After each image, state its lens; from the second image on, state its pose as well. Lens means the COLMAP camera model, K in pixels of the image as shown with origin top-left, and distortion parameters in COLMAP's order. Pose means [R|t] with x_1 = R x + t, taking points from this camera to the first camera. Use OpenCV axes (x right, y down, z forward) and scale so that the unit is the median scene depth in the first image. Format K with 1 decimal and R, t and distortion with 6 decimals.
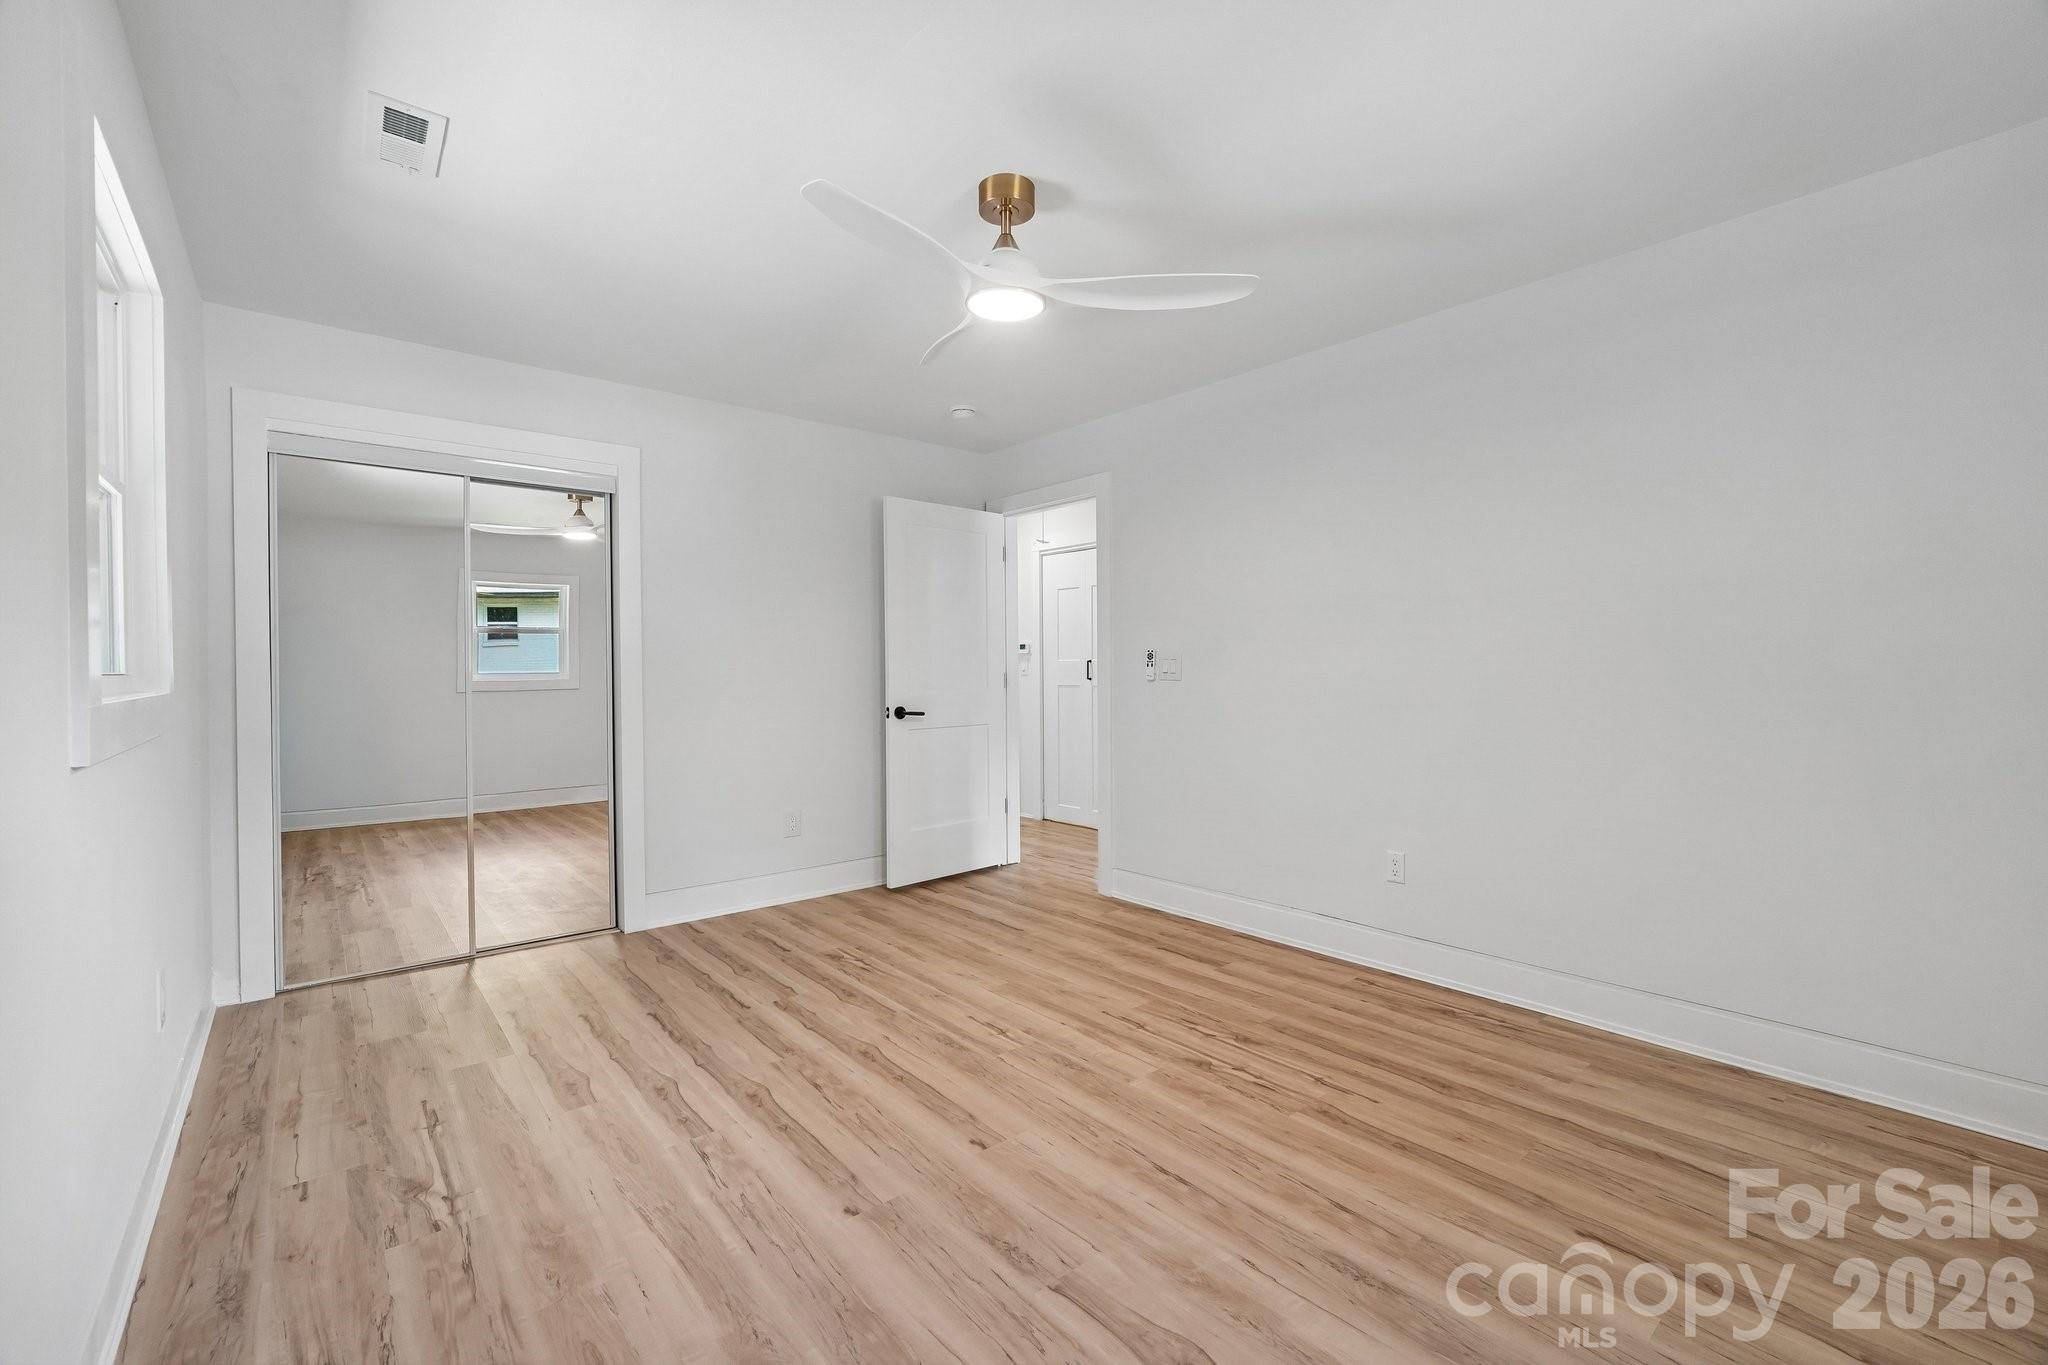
lens RADIAL K [[862.2, 0, 1023.6], [0, 862.2, 678.6], [0, 0, 1]] dist [-0.017578, 0.008103]
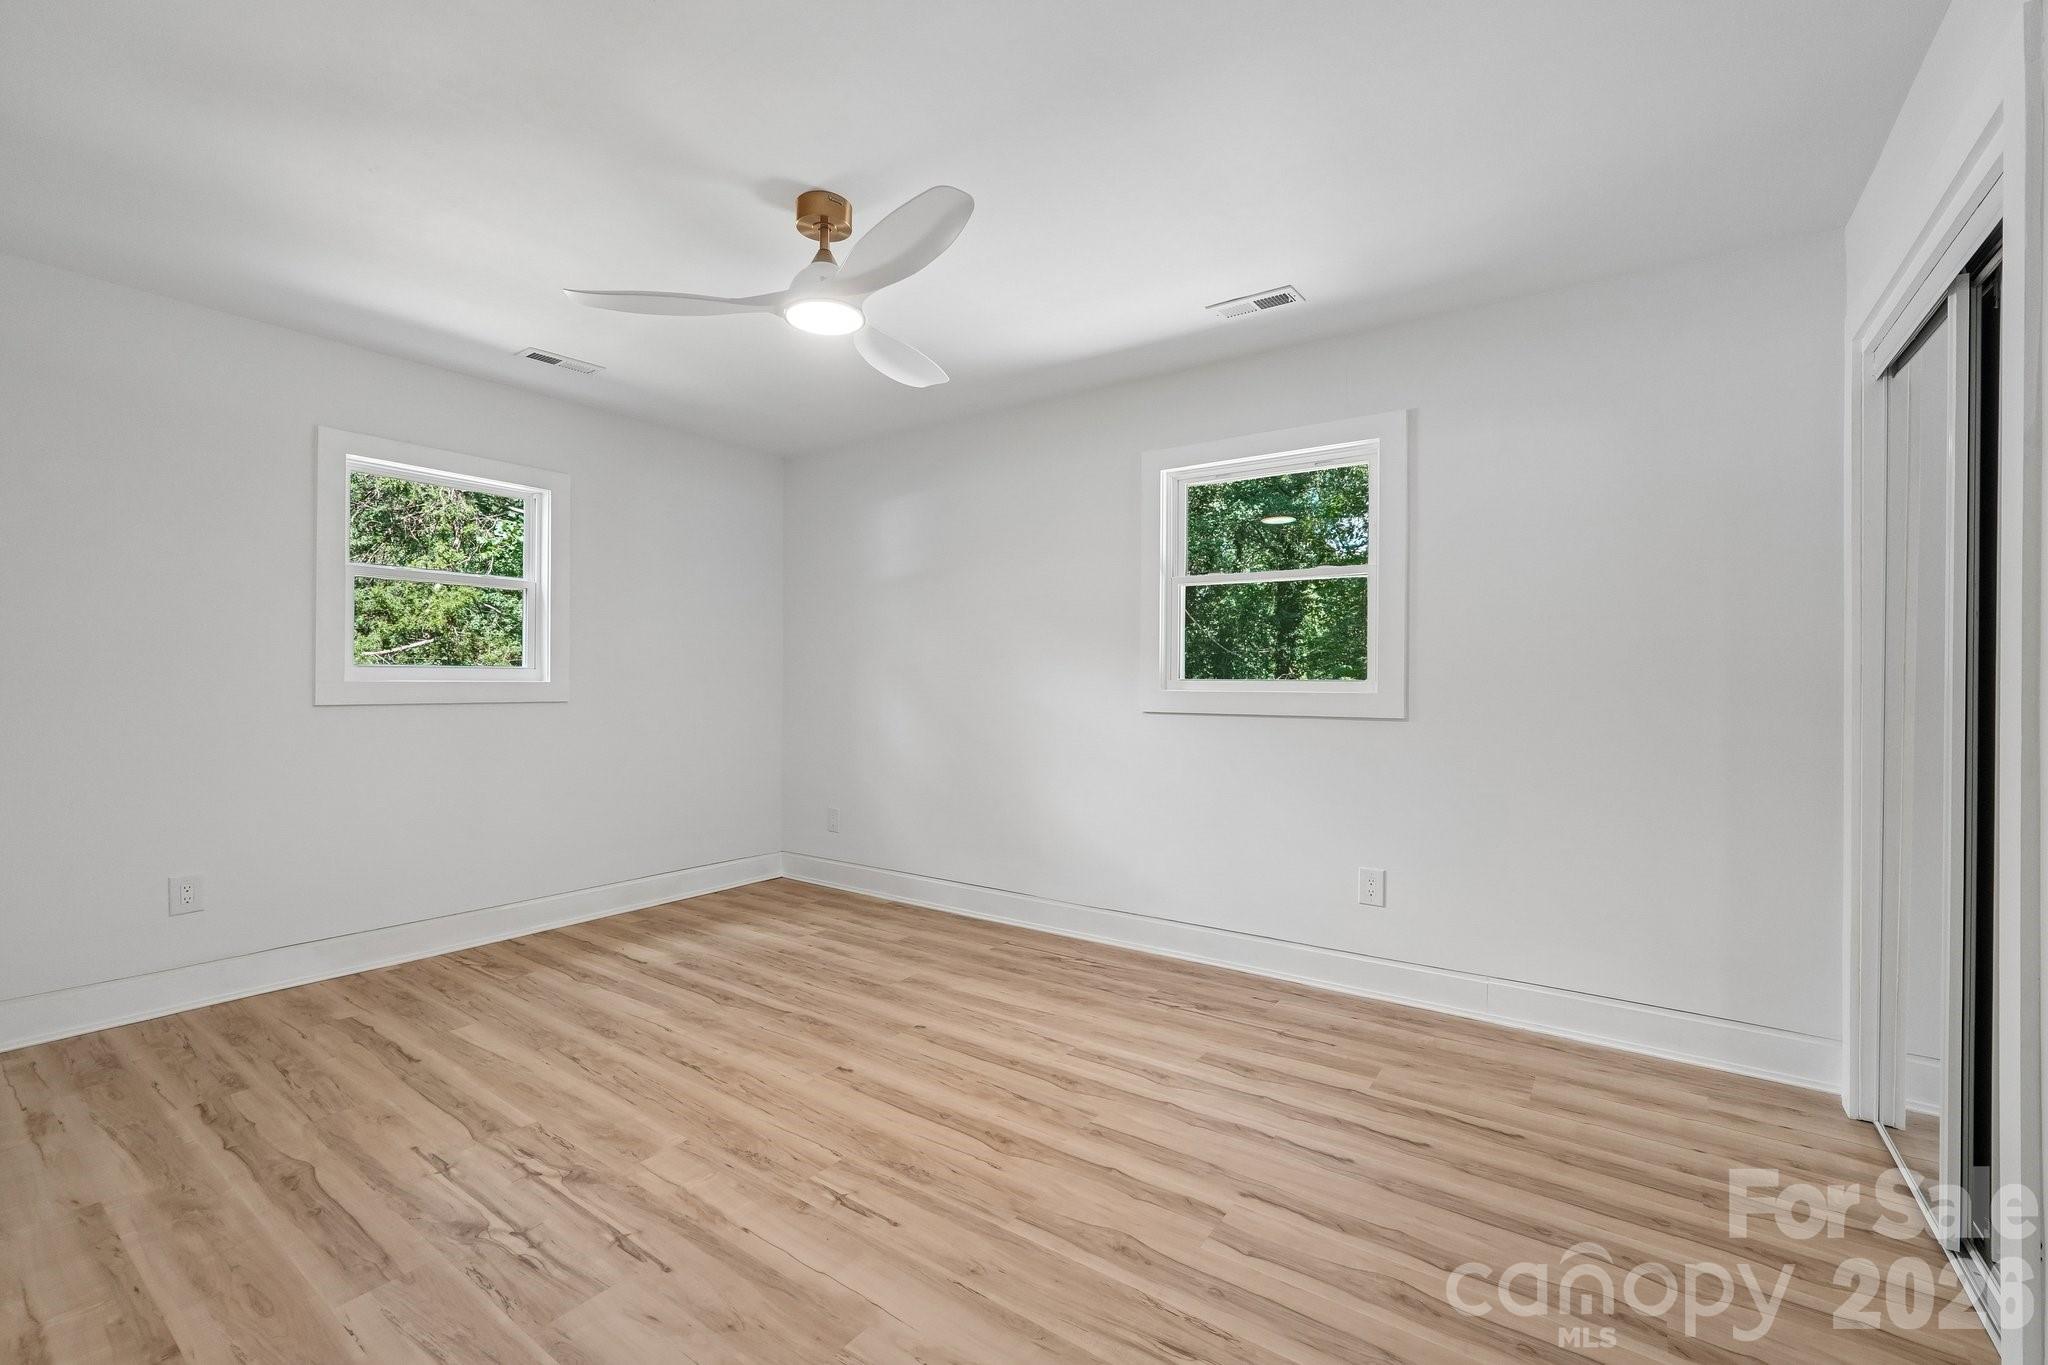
lens RADIAL K [[862.2, 0, 1023.6], [0, 862.2, 678.6], [0, 0, 1]] dist [-0.017578, 0.008103]
pose [[-0.967786, 0.002296, -0.251763, 0.006305], [-0.000443, 0.999941, 0.010822, -0.021243], [0.251773, 0.010585, -0.967728, 1.949969]]
